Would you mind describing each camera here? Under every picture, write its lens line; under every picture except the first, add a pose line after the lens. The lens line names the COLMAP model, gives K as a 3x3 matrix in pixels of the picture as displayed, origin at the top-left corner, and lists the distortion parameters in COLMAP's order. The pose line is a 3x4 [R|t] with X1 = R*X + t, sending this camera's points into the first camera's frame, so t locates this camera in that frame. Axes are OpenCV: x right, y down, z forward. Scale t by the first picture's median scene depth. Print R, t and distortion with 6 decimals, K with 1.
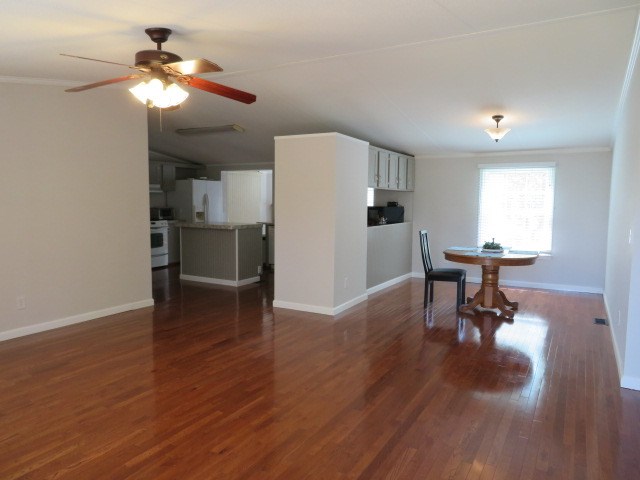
lens RADIAL K [[463.6, 0, 320.0], [0, 463.6, 240.0], [0, 0, 1]] dist [-0.002855, 0.000932]
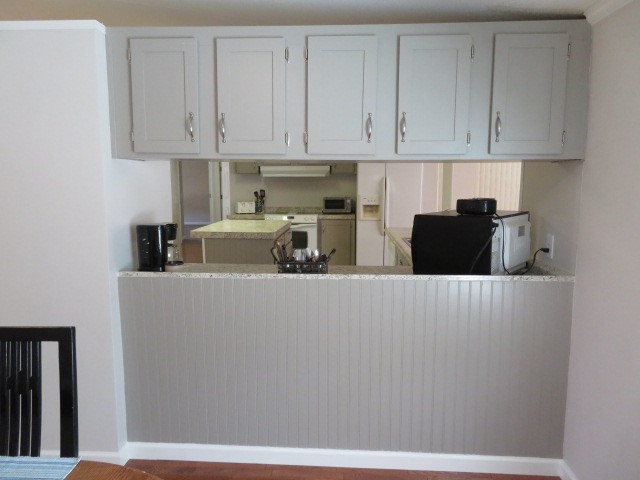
lens RADIAL K [[463.6, 0, 320.0], [0, 463.6, 240.0], [0, 0, 1]] dist [-0.002855, 0.000932]
pose [[0.436796, 0.109933, -0.892818, 0.533372], [-0.080156, 0.993313, 0.083091, -0.103060], [0.895982, 0.035271, 0.442687, 1.100097]]
